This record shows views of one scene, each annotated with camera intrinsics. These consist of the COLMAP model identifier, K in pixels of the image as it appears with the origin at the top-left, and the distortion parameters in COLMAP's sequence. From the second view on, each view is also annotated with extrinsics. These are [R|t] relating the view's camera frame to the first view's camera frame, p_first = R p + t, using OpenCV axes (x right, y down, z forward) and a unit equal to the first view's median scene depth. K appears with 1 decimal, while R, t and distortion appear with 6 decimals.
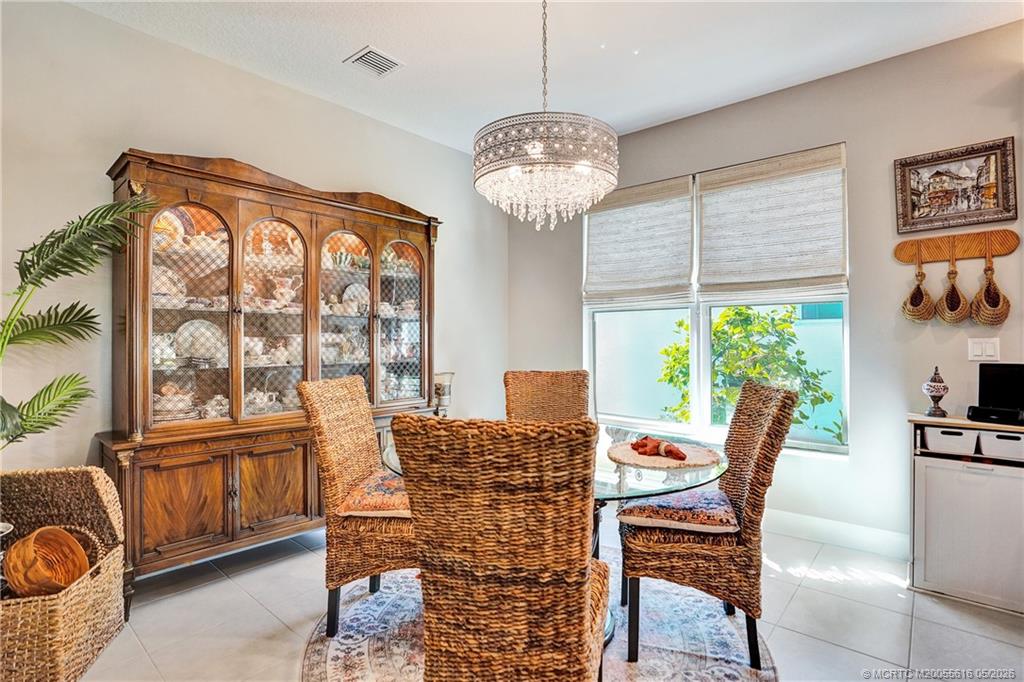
lens RADIAL K [[497.9, 0, 512.0], [0, 497.9, 341.0], [0, 0, 1]] dist [-0.066696, 0.022901]
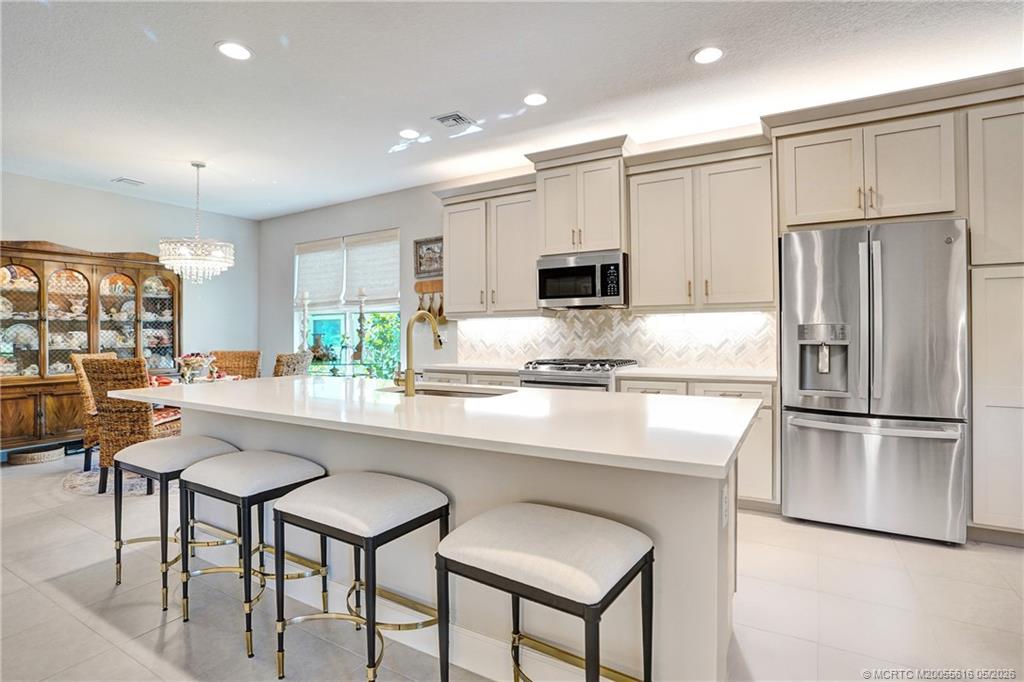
lens RADIAL K [[508.3, 0, 512.8], [0, 508.3, 332.5], [0, 0, 1]] dist [-0.069492, 0.026008]
pose [[0.983043, -0.007183, 0.183233, 0.843469], [0.007351, 0.999973, -0.000239, 0.002971], [-0.183227, 0.001582, 0.983069, -1.141857]]
